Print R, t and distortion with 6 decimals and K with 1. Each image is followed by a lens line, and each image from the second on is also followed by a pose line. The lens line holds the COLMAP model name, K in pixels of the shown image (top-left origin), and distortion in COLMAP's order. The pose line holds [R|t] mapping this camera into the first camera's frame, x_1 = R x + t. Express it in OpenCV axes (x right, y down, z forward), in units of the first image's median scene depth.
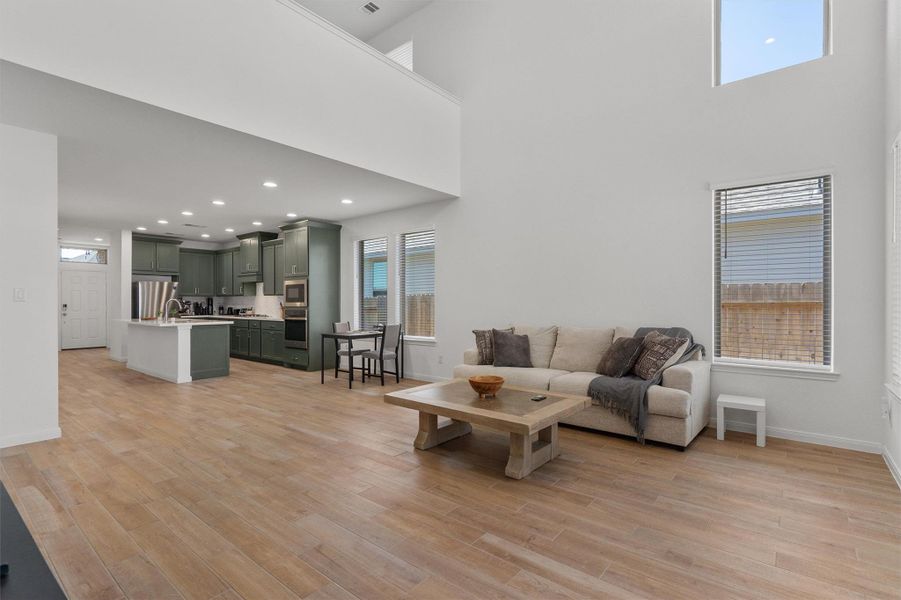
lens RADIAL K [[430.6, 0, 448.6], [0, 430.6, 297.6], [0, 0, 1]] dist [0.000015, 0.000444]
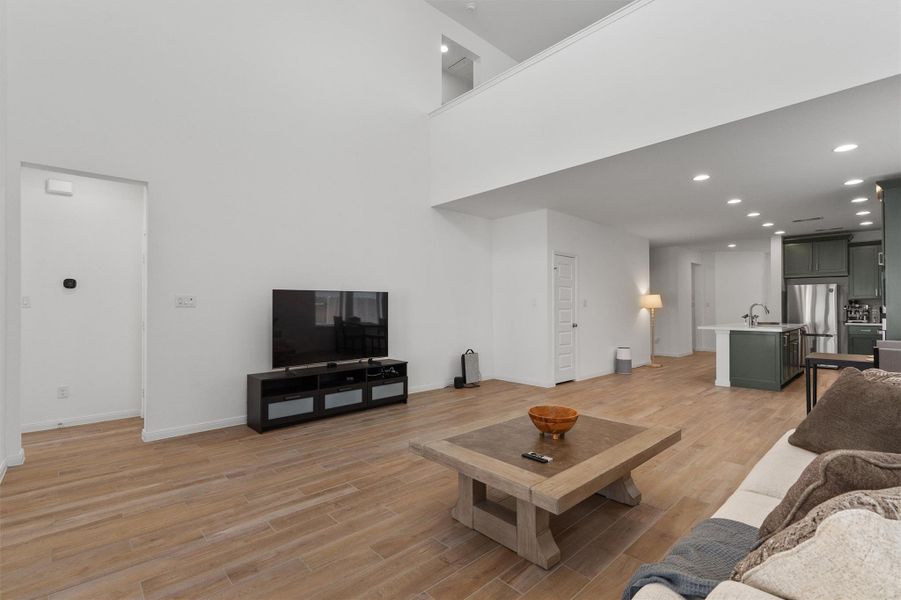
lens RADIAL K [[409.0, 0, 439.7], [0, 409.0, 296.1], [0, 0, 1]] dist [-0.030795, 0.027488]
pose [[-0.148240, -0.025040, -0.988634, 0.355503], [0.009979, 0.999591, -0.026814, 0.003950], [0.988901, -0.013840, -0.147930, 0.405731]]
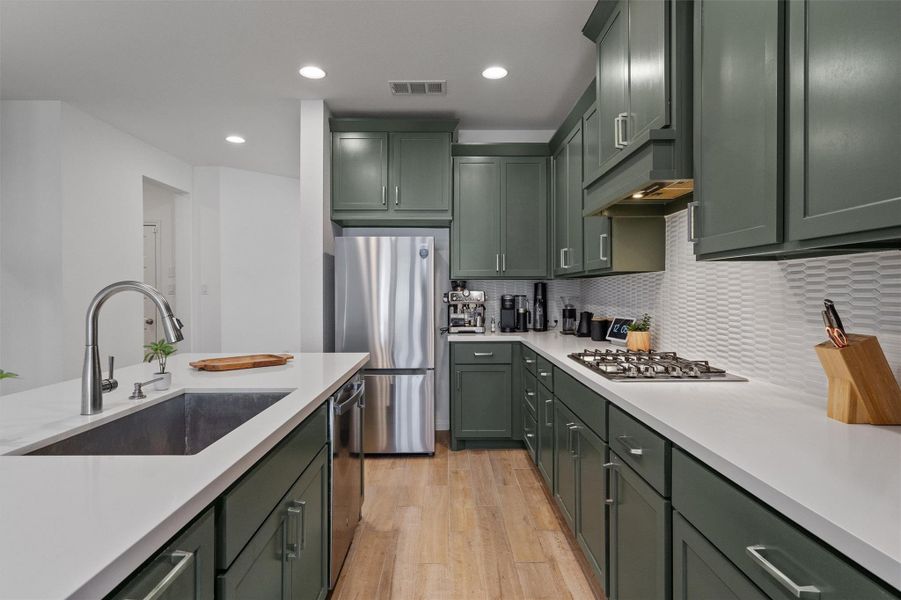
lens RADIAL K [[486.9, 0, 448.0], [0, 486.9, 297.0], [0, 0, 1]] dist [-0.000998, 0.000613]
pose [[0.639626, 0.009597, -0.768626, -0.396558], [0.006259, 0.999824, 0.017692, 0.006075], [0.768660, -0.016127, 0.639454, 0.923016]]
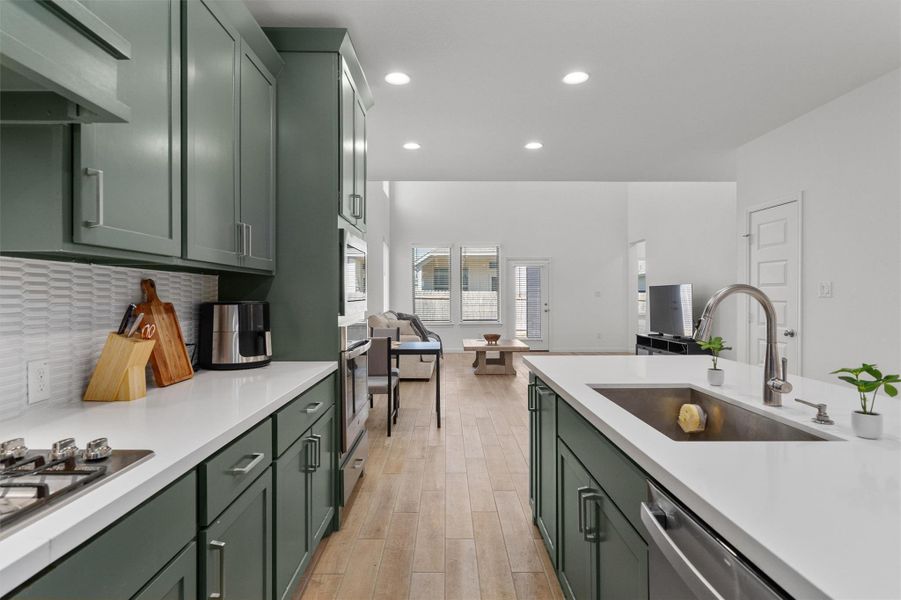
lens RADIAL K [[477.7, 0, 444.7], [0, 477.7, 295.7], [0, 0, 1]] dist [0.004010, 0.001177]
pose [[-0.631944, 0.003641, 0.775006, -0.679643], [-0.002630, 0.999973, -0.006843, 0.008536], [-0.775010, -0.006363, -0.631917, 1.157952]]
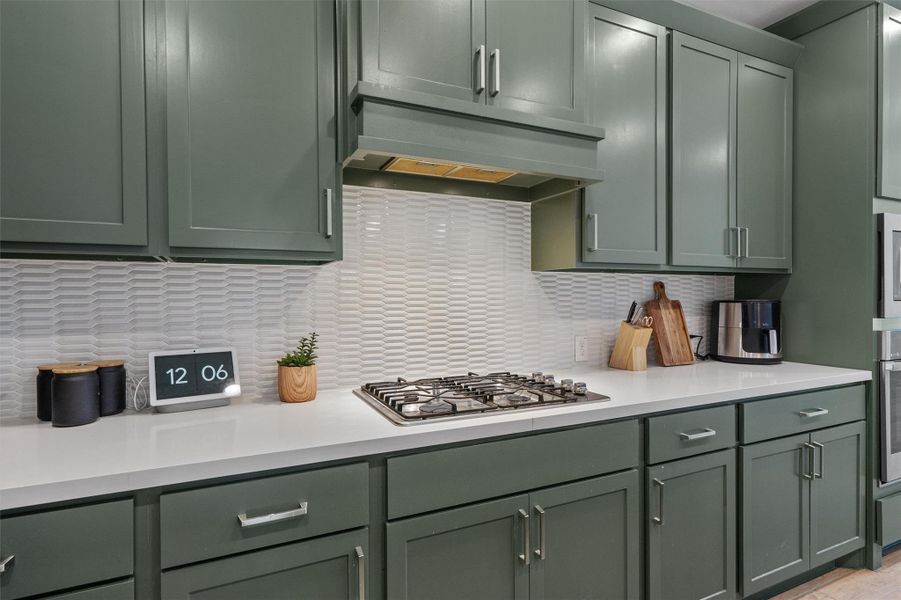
lens RADIAL K [[474.1, 0, 448.3], [0, 474.1, 303.4], [0, 0, 1]] dist [0.000604, 0.000303]
pose [[0.430400, -0.012949, 0.902545, -0.733382], [-0.003418, 0.999867, 0.015975, 0.008485], [-0.902632, -0.009960, 0.430299, 1.112217]]
